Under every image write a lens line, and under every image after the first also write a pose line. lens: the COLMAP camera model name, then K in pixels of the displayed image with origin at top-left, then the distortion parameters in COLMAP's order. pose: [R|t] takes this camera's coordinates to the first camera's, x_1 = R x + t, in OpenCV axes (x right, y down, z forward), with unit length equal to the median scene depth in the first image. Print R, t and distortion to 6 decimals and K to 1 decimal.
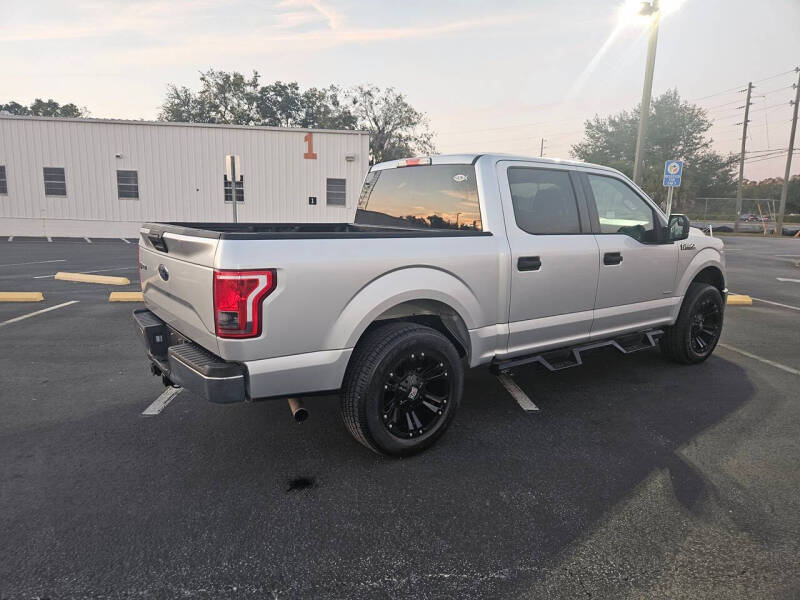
lens RADIAL K [[530.0, 0, 392.5], [0, 530.0, 296.9], [0, 0, 1]] dist [0.077773, -0.066519]
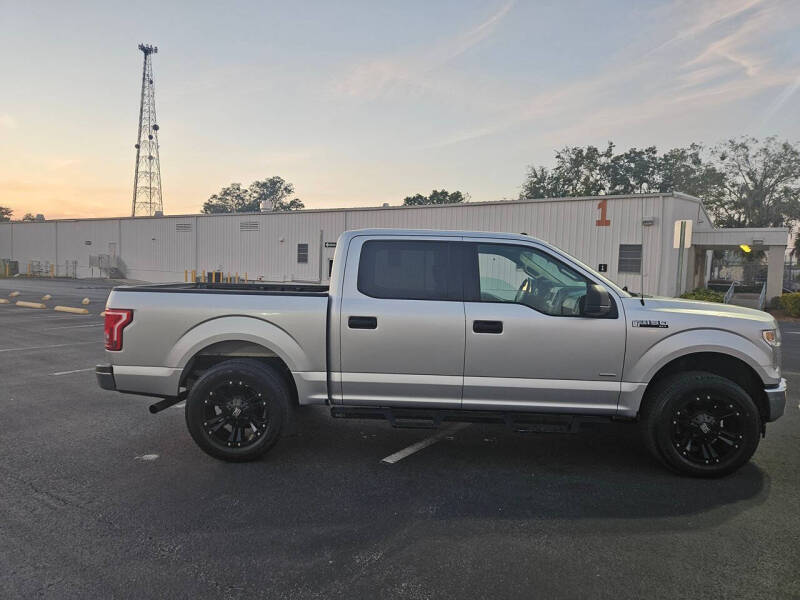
lens RADIAL K [[530.4, 0, 392.5], [0, 530.4, 286.4], [0, 0, 1]] dist [0.078754, -0.071737]
pose [[0.788924, 0.020821, -0.614138, 0.292637], [-0.108744, 0.988382, -0.106184, -0.007227], [0.604792, 0.150555, 0.782023, 0.039092]]
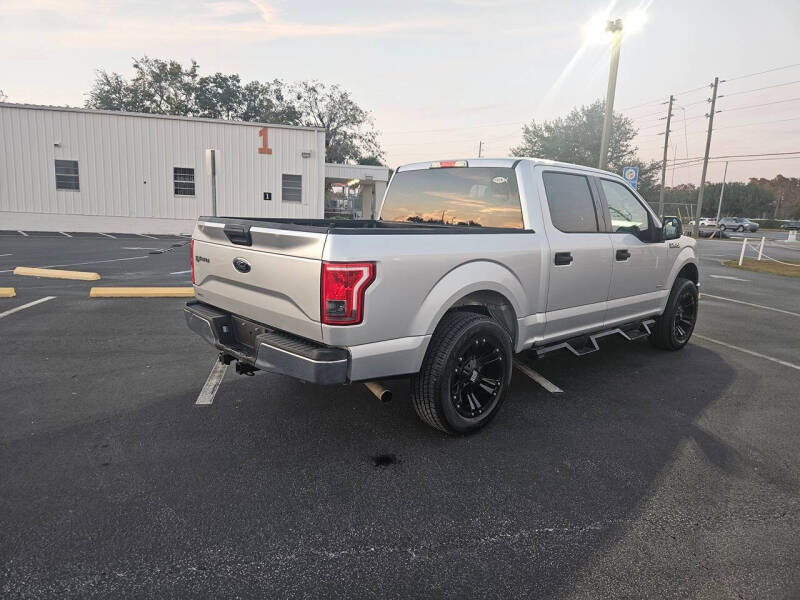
lens RADIAL K [[529.0, 0, 396.5], [0, 529.0, 291.7], [0, 0, 1]] dist [0.077744, -0.065312]
pose [[0.992723, -0.001628, 0.120410, -0.064096], [0.002224, 0.999986, -0.004818, 0.003036], [-0.120401, 0.005050, 0.992713, -0.016907]]
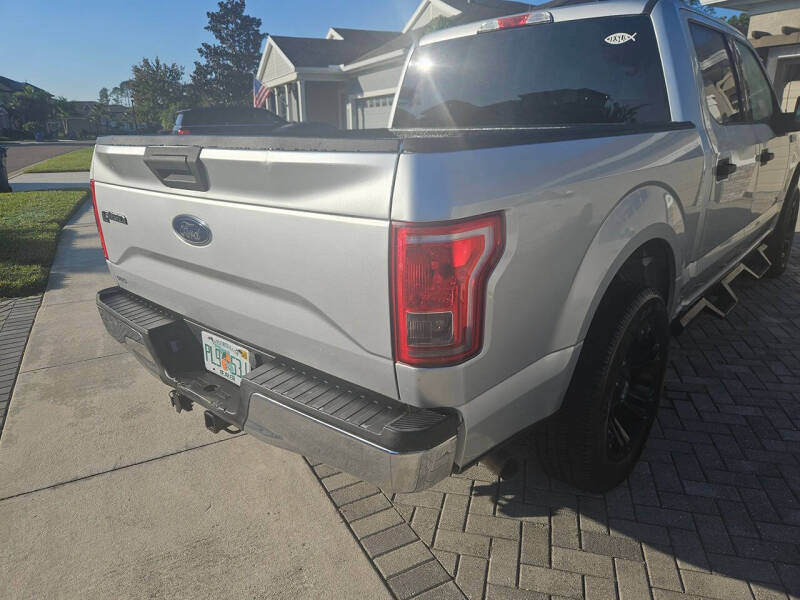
lens RADIAL K [[533.5, 0, 386.1], [0, 533.5, 290.9], [0, 0, 1]] dist [0.067159, -0.053963]
pose [[0.979106, -0.101509, 0.176200, -0.086284], [0.076368, 0.986622, 0.144030, -0.012175], [-0.188464, -0.127565, 0.973760, 0.114057]]
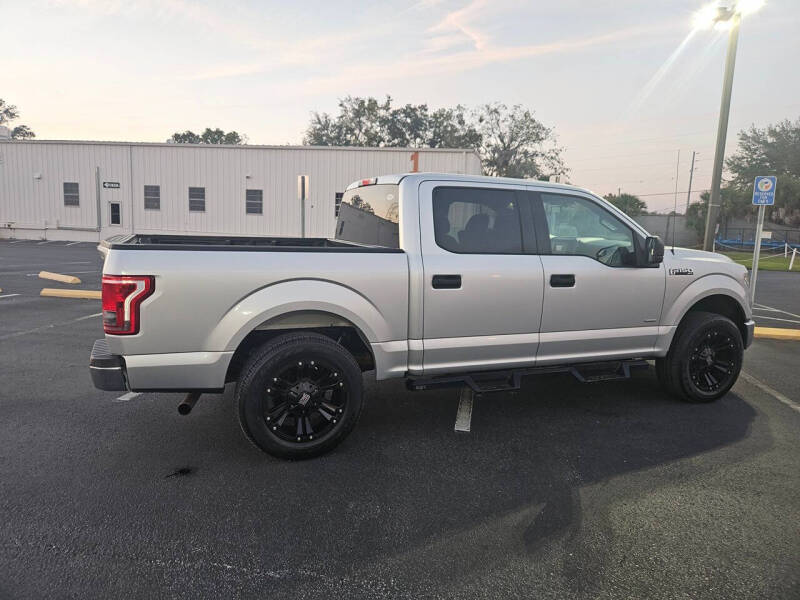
lens RADIAL K [[530.4, 0, 392.5], [0, 530.4, 286.4], [0, 0, 1]] dist [0.078754, -0.071737]
pose [[0.970403, 0.040325, -0.238101, 0.114911], [-0.051952, 0.997734, -0.042757, -0.001539], [0.235837, 0.053861, 0.970299, 0.001113]]
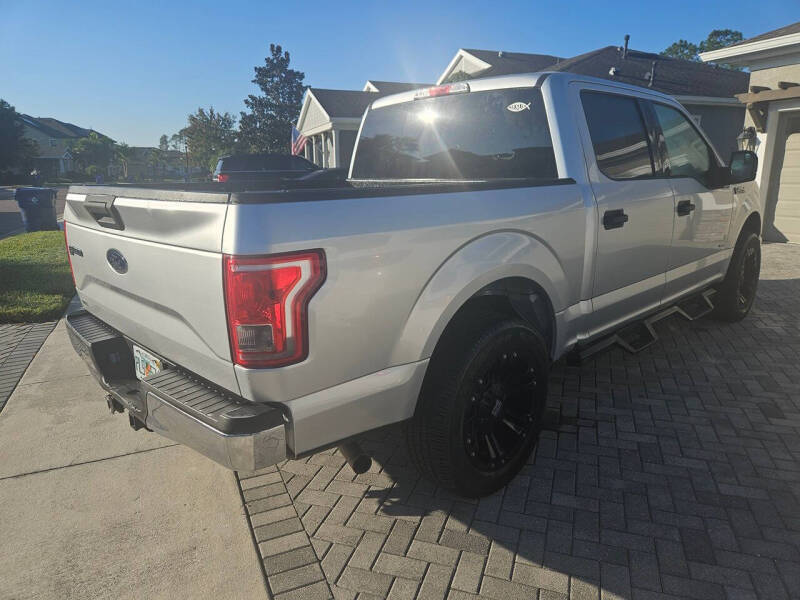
lens RADIAL K [[530.0, 0, 392.5], [0, 530.0, 296.9], [0, 0, 1]] dist [0.077773, -0.066519]
pose [[0.990481, -0.067647, 0.119884, -0.045446], [0.059029, 0.995507, 0.074034, -0.007817], [-0.124354, -0.066252, 0.990024, 0.079560]]
